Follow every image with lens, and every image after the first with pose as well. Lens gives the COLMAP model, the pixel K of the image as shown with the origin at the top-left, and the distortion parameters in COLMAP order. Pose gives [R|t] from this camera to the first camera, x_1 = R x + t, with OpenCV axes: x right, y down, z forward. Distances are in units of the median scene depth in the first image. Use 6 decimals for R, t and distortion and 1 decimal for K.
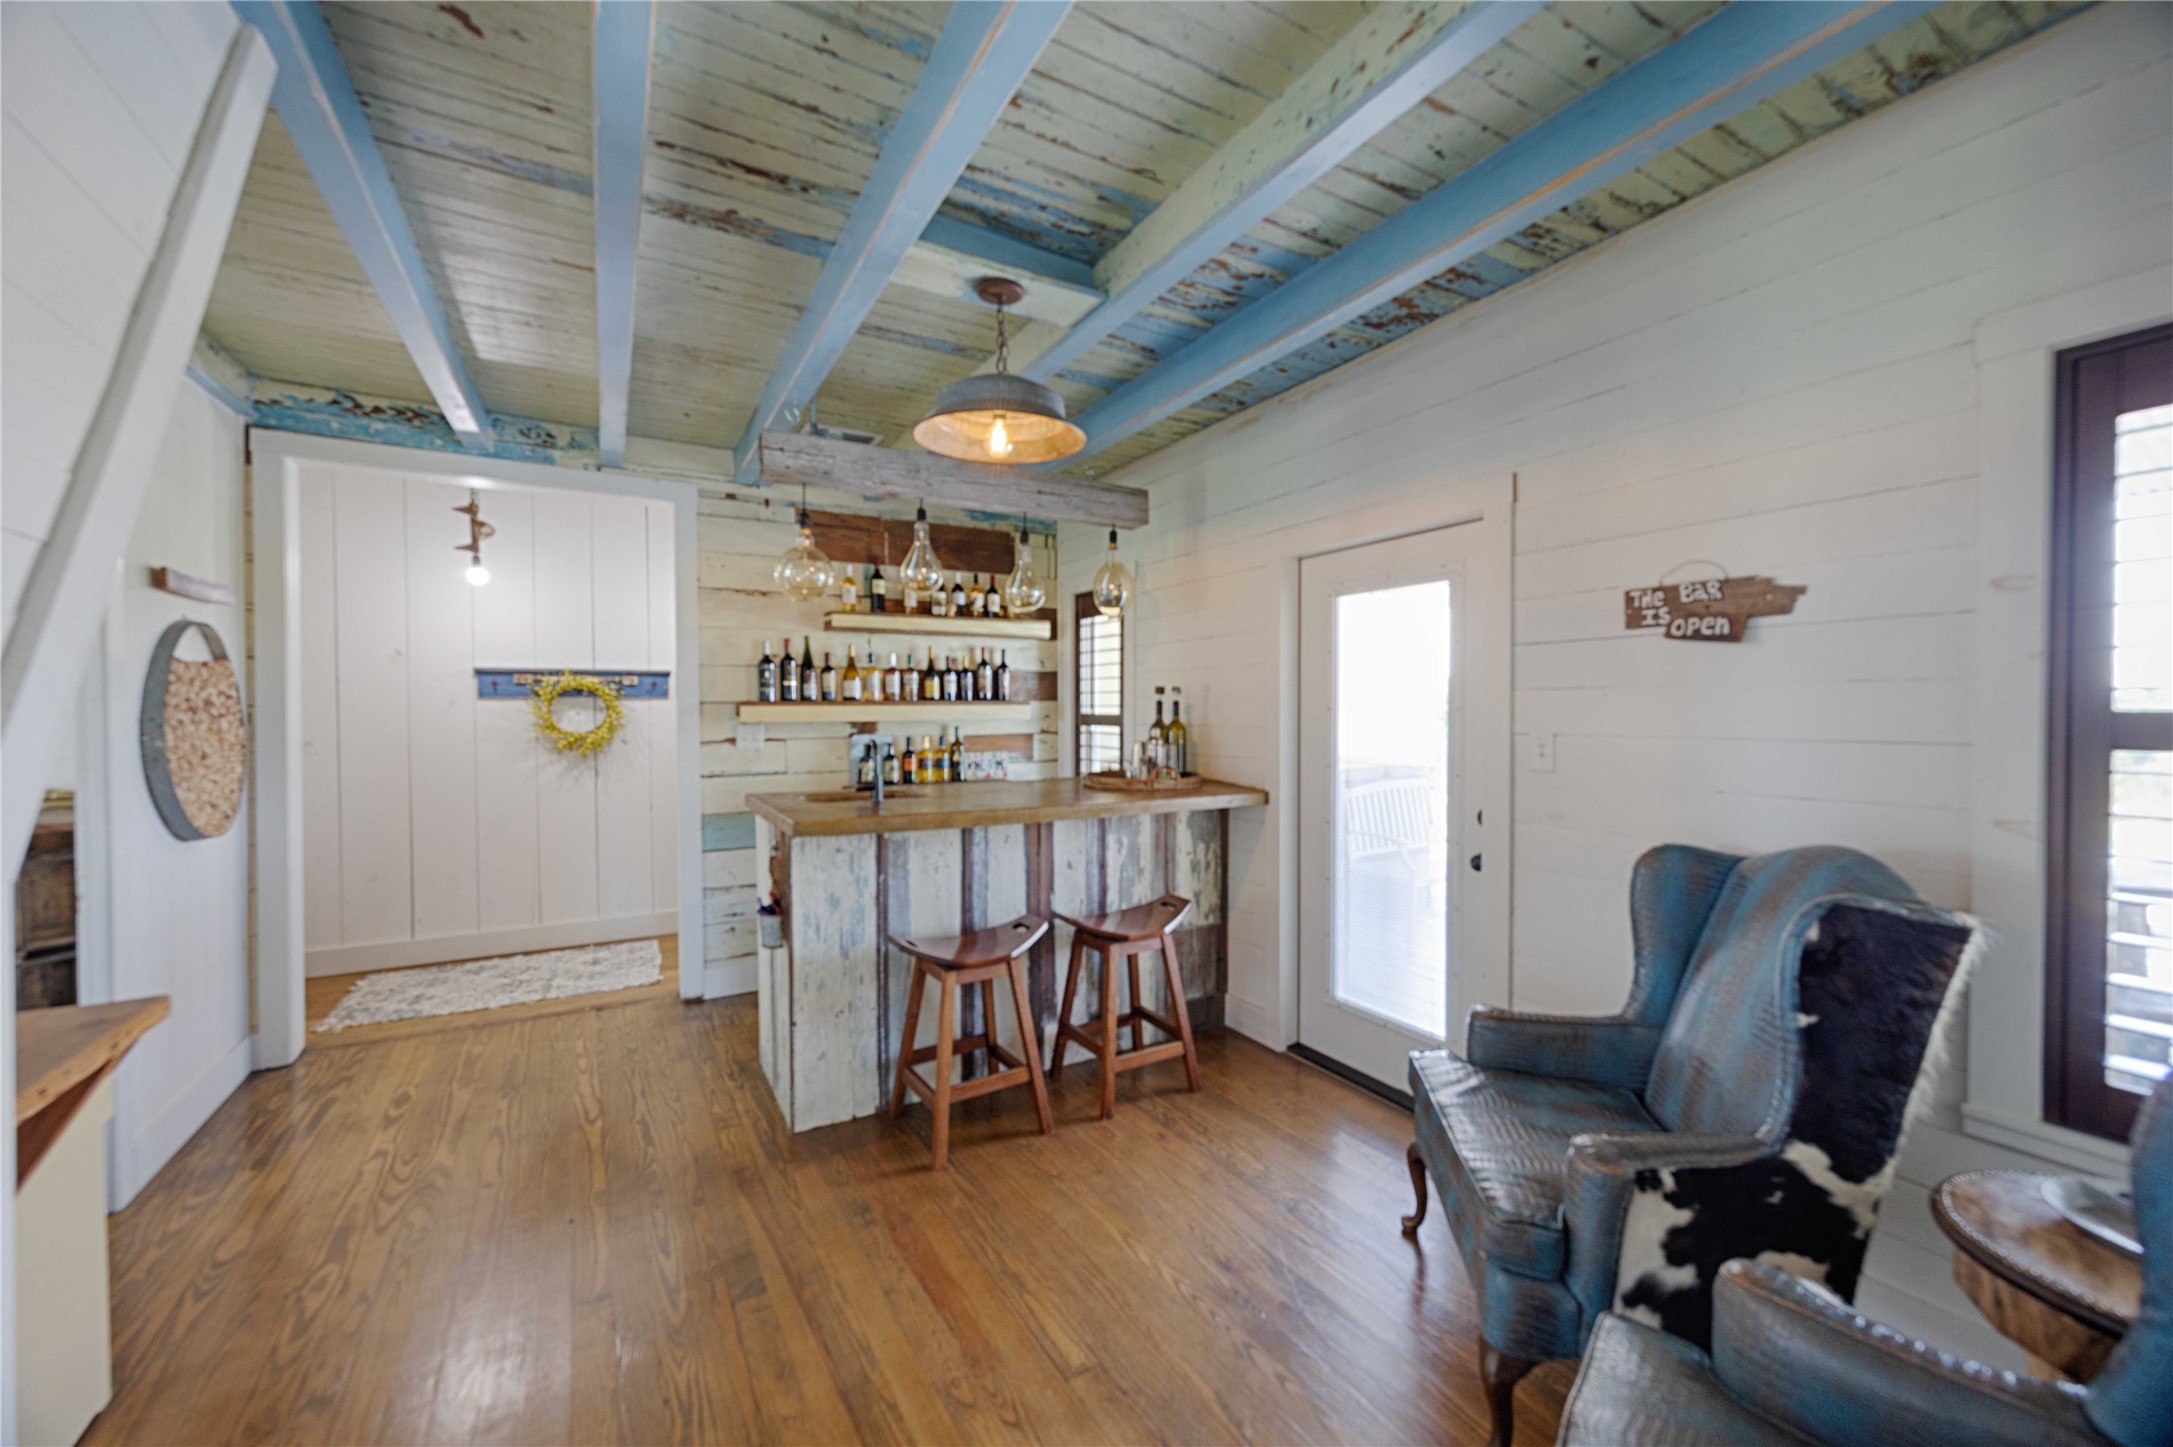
lens RADIAL K [[841.9, 0, 1101.2], [0, 841.9, 724.4], [0, 0, 1]] dist [-0.000908, -0.000339]
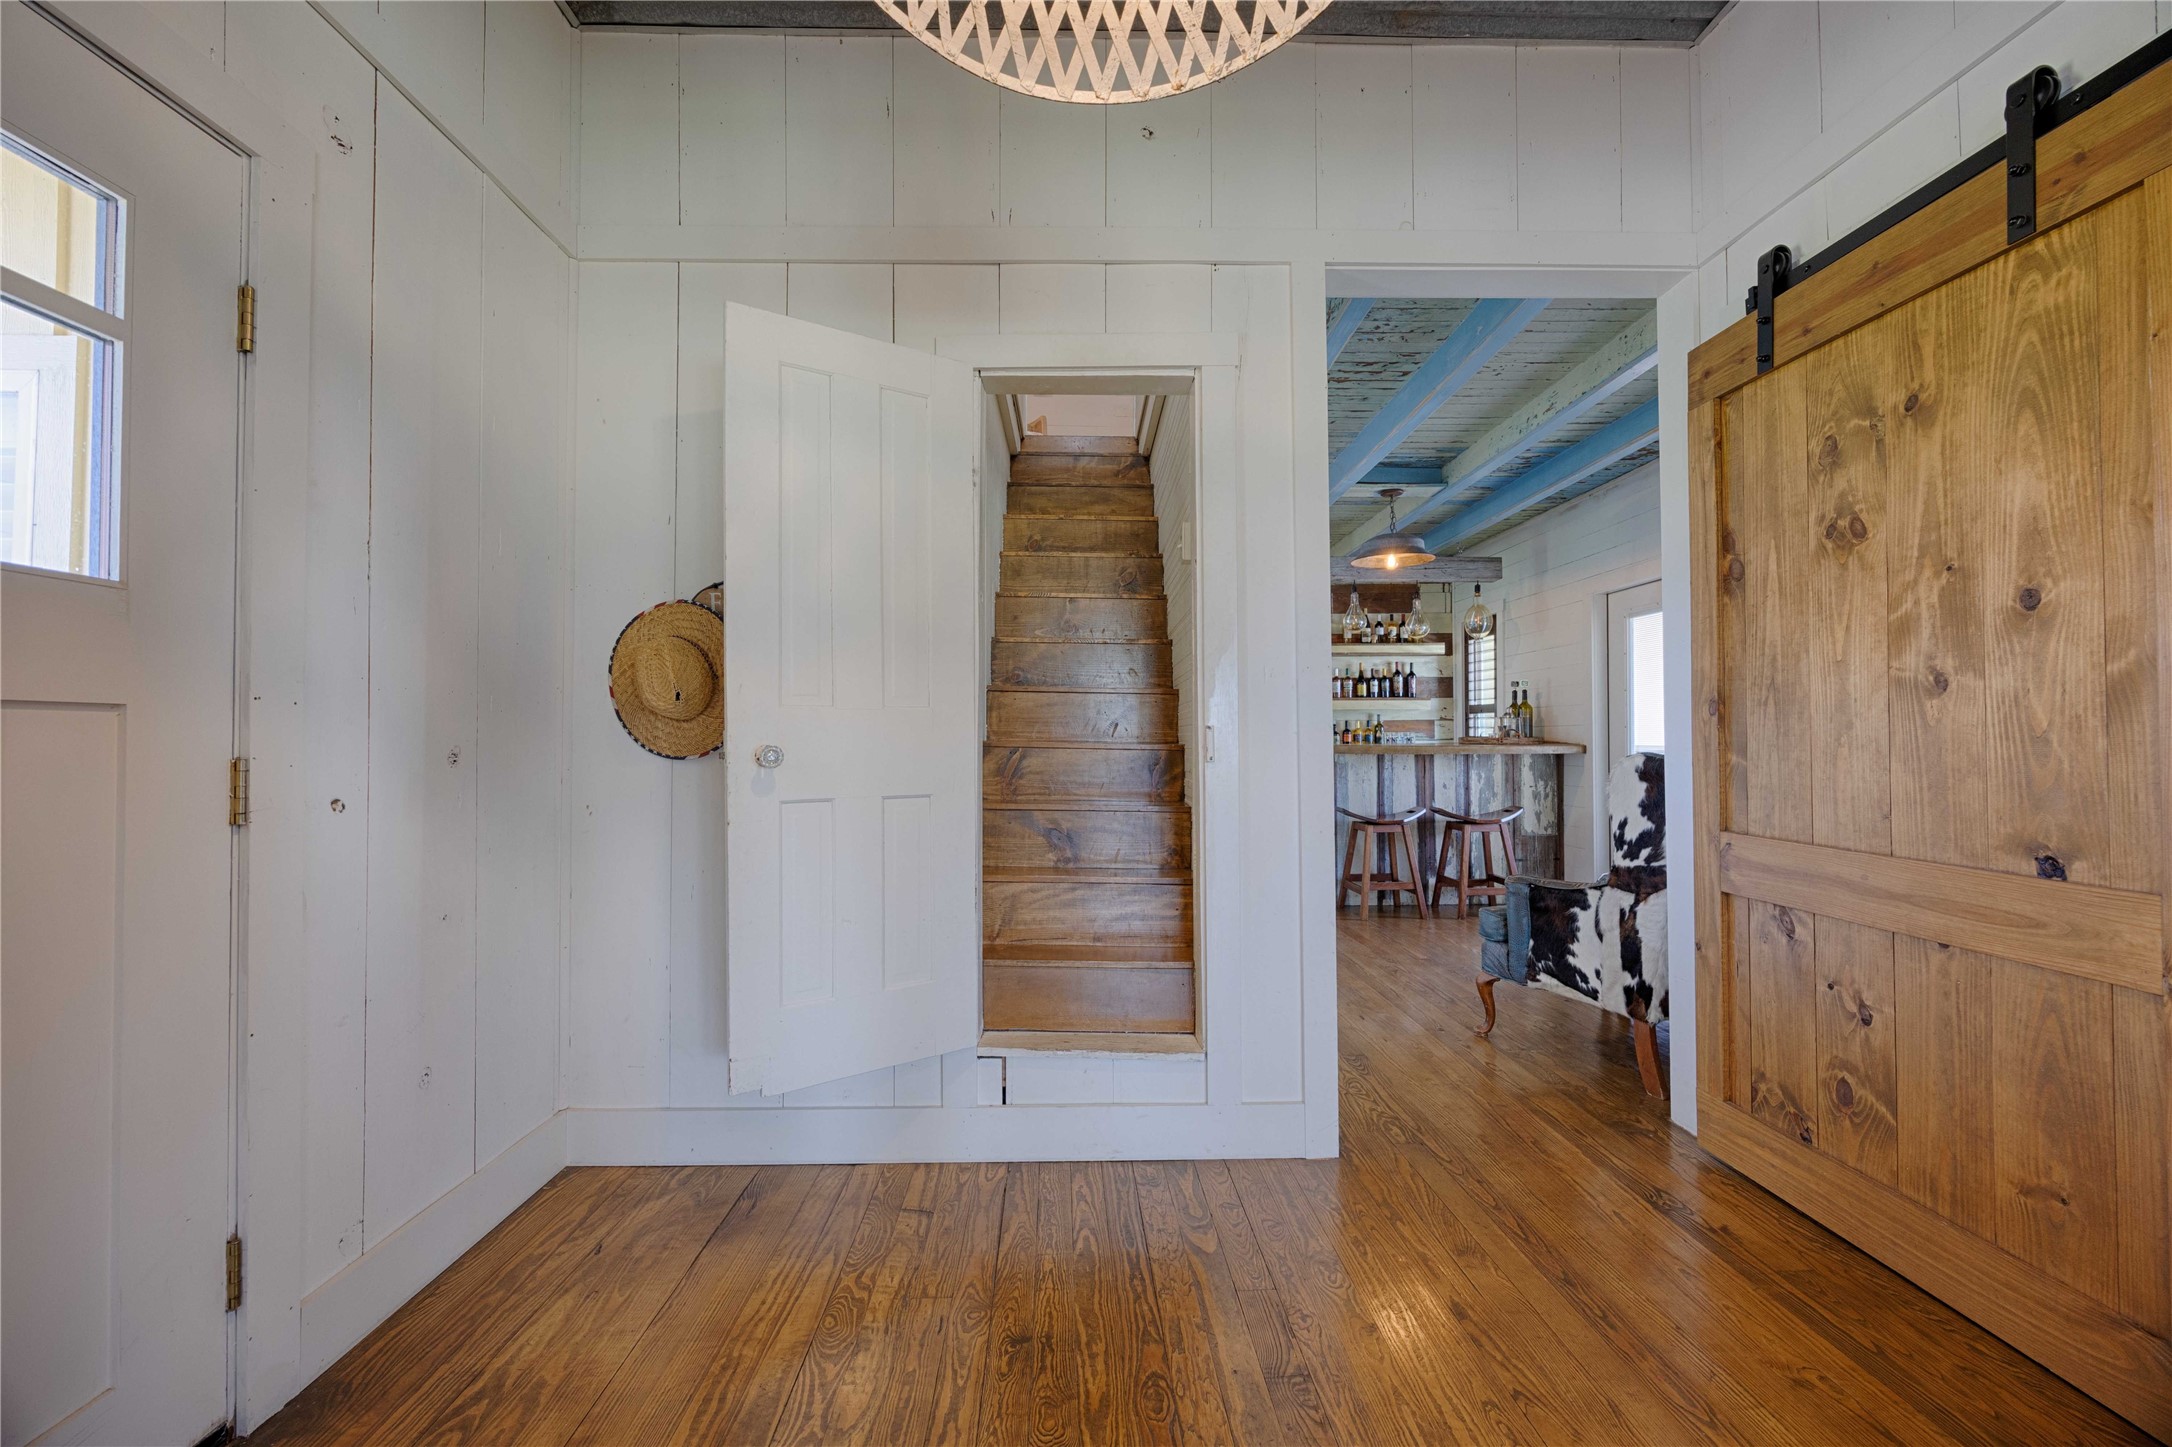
lens RADIAL K [[841.5, 0, 1081.8], [0, 841.5, 721.2], [0, 0, 1]] dist [-0.000908, -0.000339]
pose [[0.865753, -0.007300, -0.500418, 0.161955], [-0.011838, 0.999315, -0.035058, 0.095834], [0.500331, 0.036276, 0.865074, -0.758285]]
